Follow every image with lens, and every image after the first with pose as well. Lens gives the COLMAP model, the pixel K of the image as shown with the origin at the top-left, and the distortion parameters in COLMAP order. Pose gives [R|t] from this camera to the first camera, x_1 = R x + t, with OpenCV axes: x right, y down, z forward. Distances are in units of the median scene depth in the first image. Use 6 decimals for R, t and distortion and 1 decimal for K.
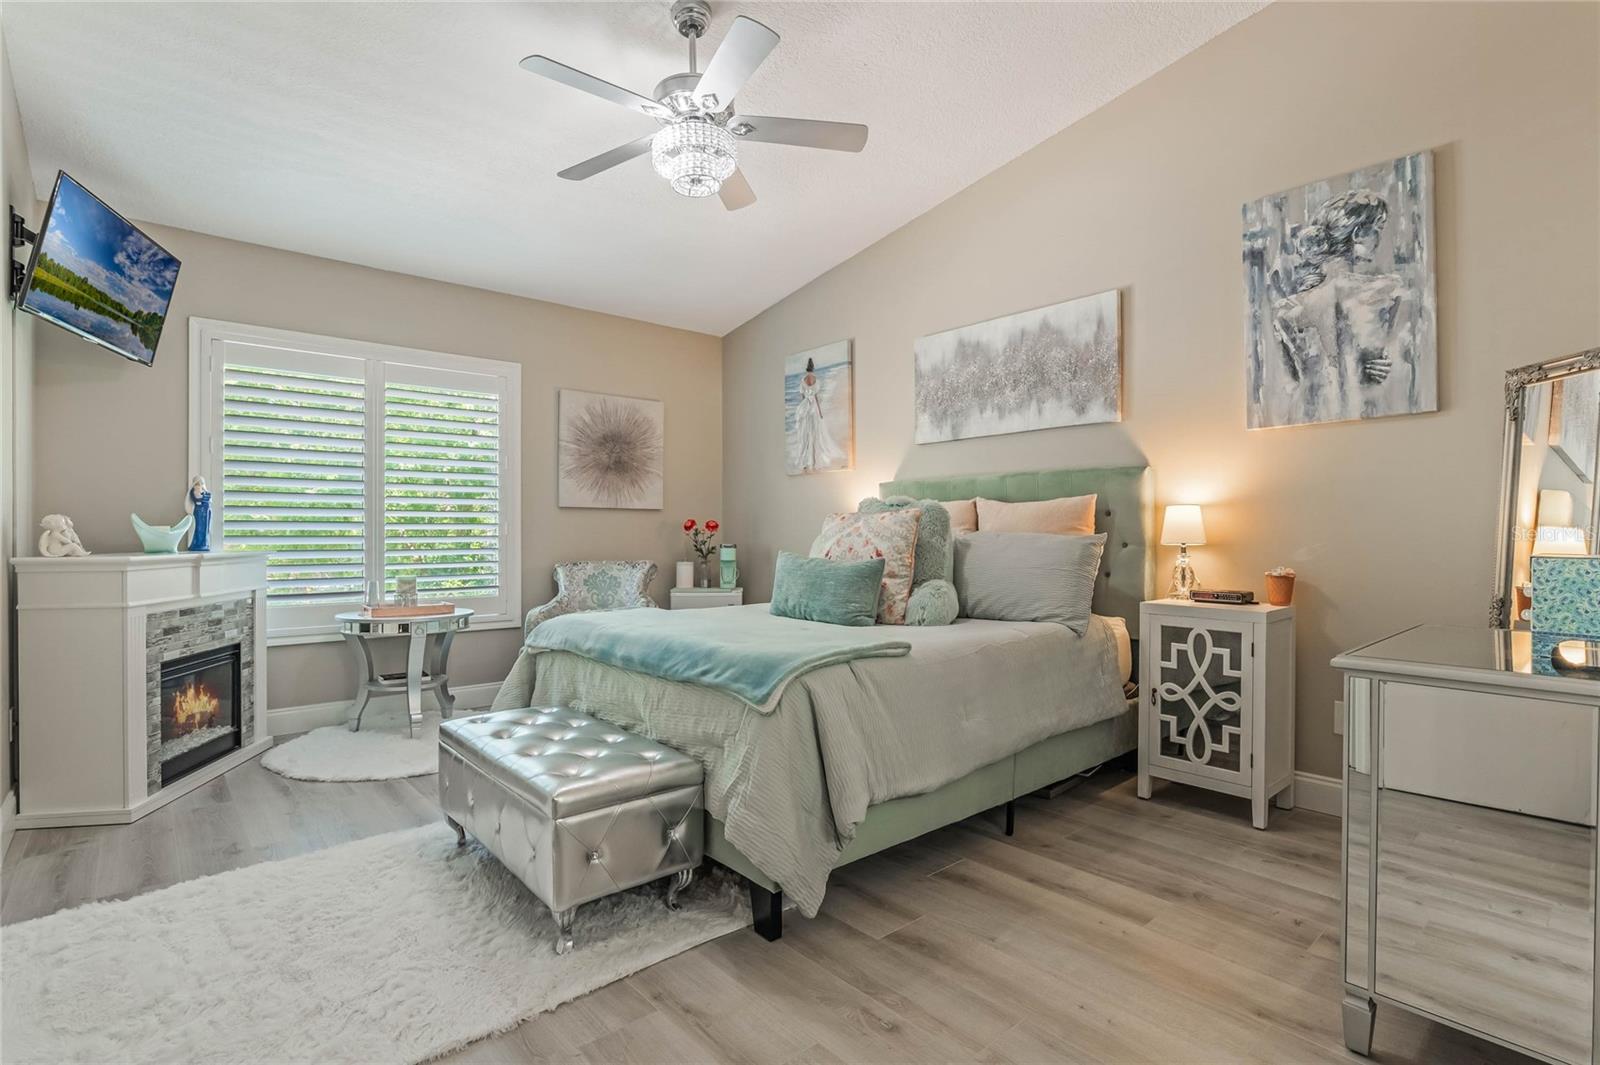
lens RADIAL K [[749.4, 0, 802.4], [0, 749.4, 533.8], [0, 0, 1]] dist [-0.025401, 0.007796]
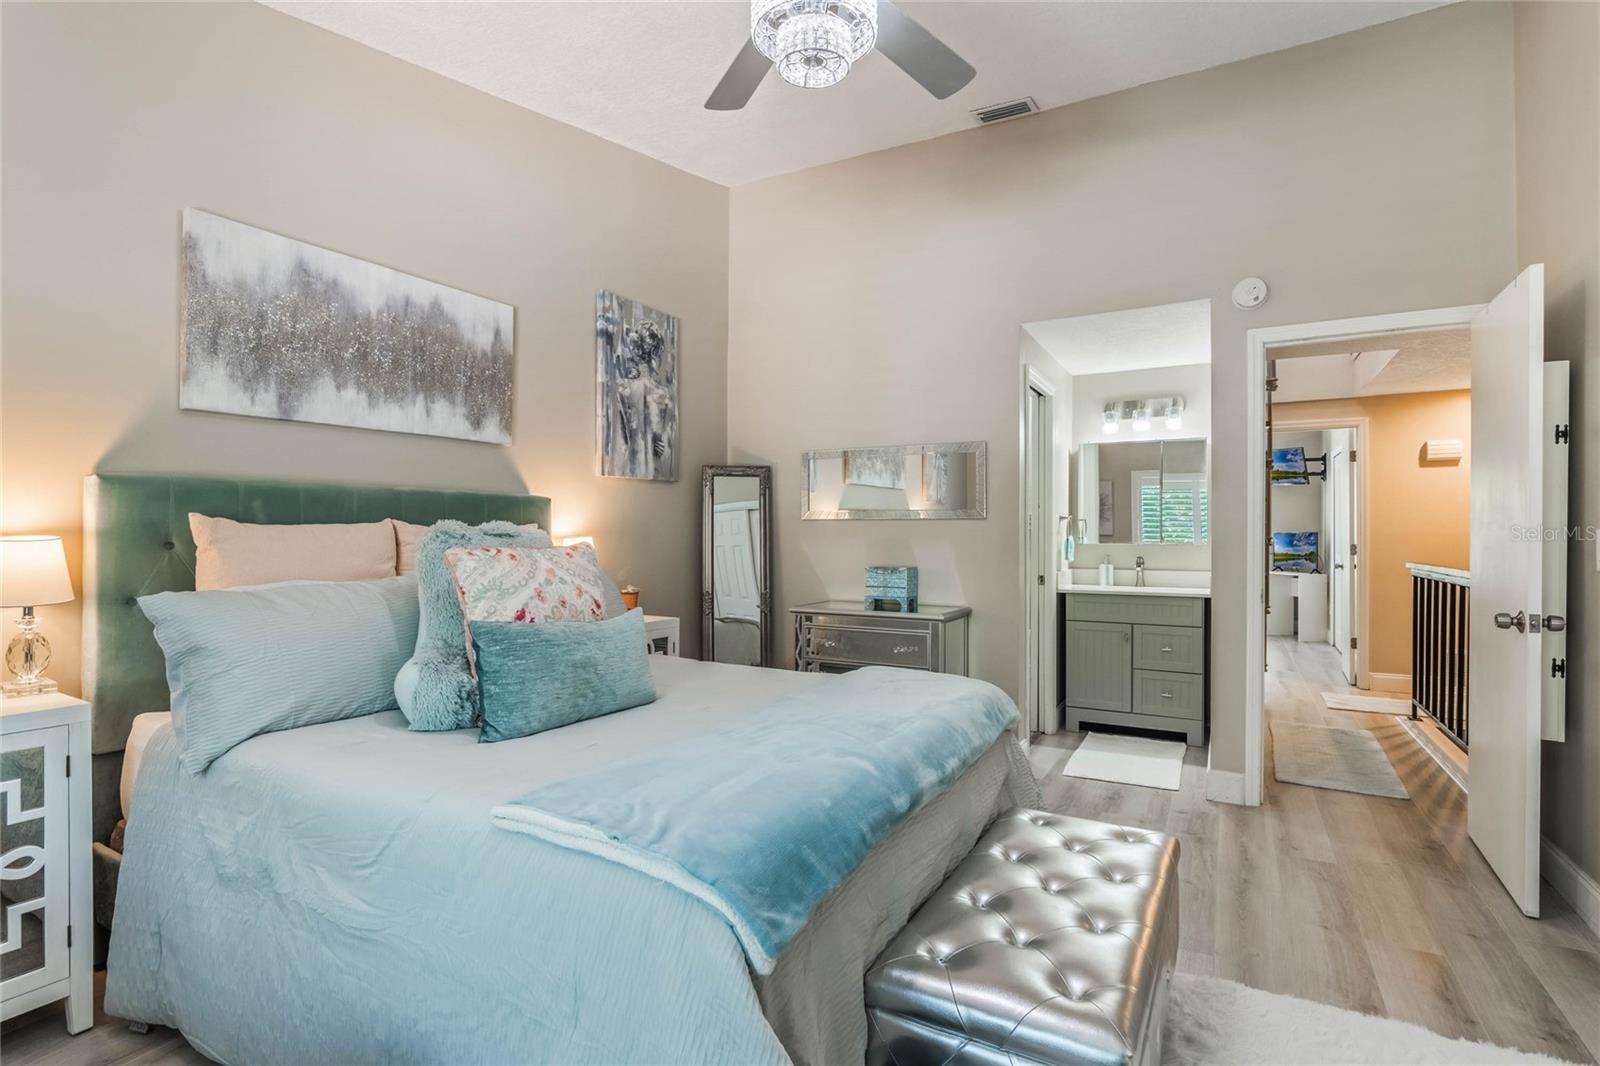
lens RADIAL K [[749.4, 0, 802.4], [0, 749.4, 534.3], [0, 0, 1]] dist [-0.025401, 0.007796]
pose [[-0.297943, -0.000976, 0.954583, -0.713253], [-0.003727, 0.999993, -0.000141, -0.046541], [-0.954577, -0.003599, -0.297944, 1.109611]]
